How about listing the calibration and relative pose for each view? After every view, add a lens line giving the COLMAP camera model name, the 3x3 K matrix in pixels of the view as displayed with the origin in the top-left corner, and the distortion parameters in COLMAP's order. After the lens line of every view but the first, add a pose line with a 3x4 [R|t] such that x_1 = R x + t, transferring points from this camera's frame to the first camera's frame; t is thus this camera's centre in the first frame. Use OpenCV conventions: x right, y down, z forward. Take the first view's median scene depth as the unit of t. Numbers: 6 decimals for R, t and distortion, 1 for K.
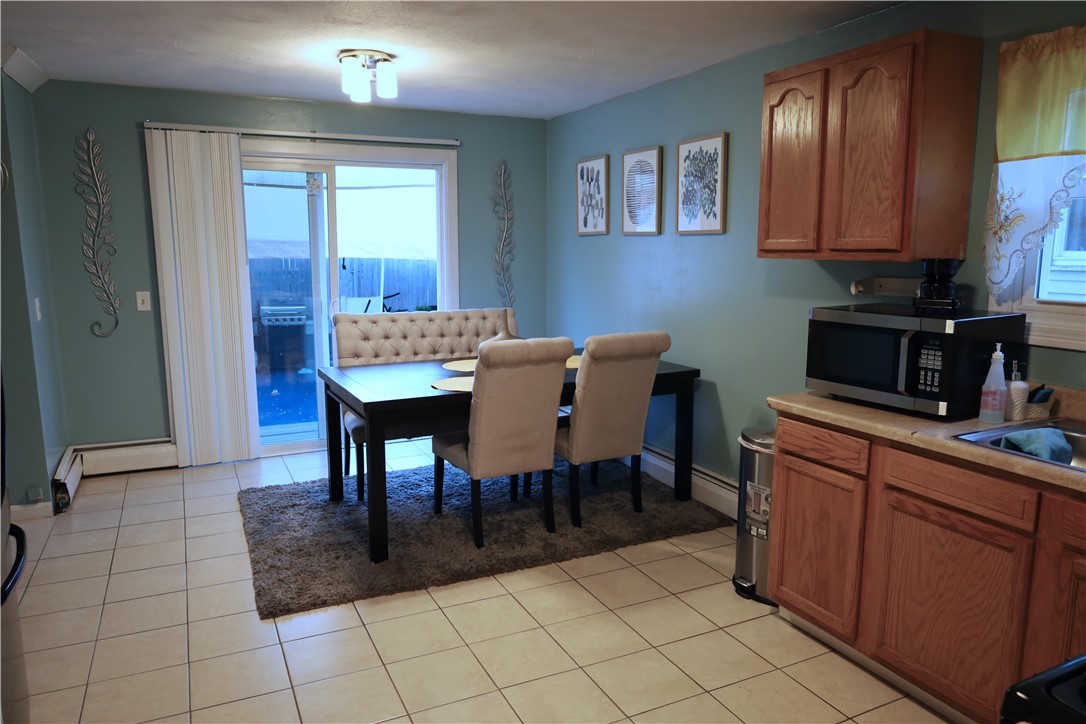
lens RADIAL K [[742.3, 0, 535.3], [0, 742.3, 355.5], [0, 0, 1]] dist [-0.018640, 0.008435]
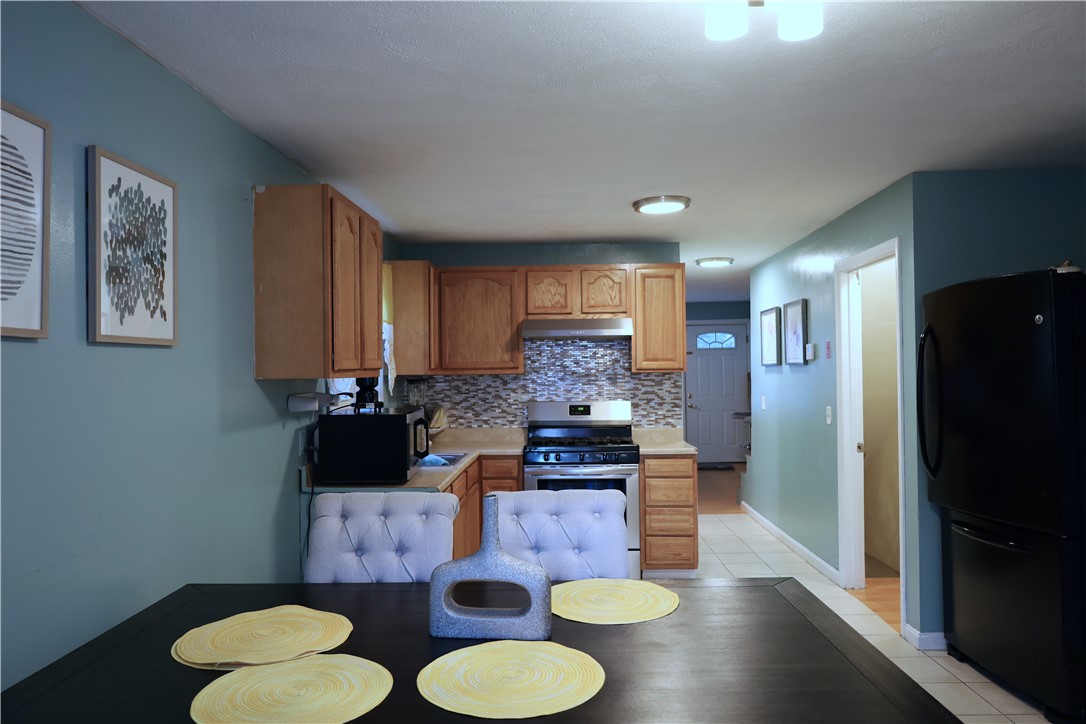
lens RADIAL K [[742.3, 0, 539.5], [0, 742.3, 366.9], [0, 0, 1]] dist [-0.018640, 0.008435]
pose [[-0.879225, 0.014306, 0.476191, -0.418932], [0.086005, 0.987892, 0.129119, -0.286618], [-0.468579, 0.154479, -0.869811, 1.986191]]
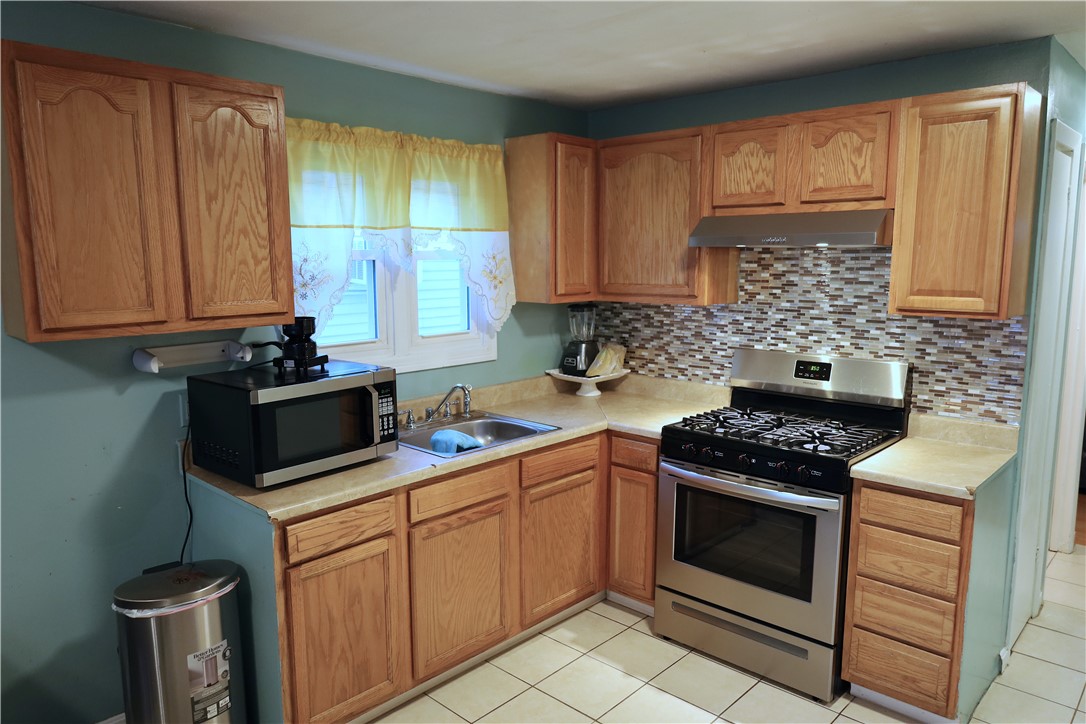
lens RADIAL K [[742.3, 0, 541.3], [0, 742.3, 362.9], [0, 0, 1]] dist [-0.018640, 0.008435]
pose [[-0.355583, -0.130240, 0.925526, -0.485810], [0.149193, 0.969637, 0.193767, -0.203145], [-0.922661, 0.206982, -0.325355, 0.961331]]
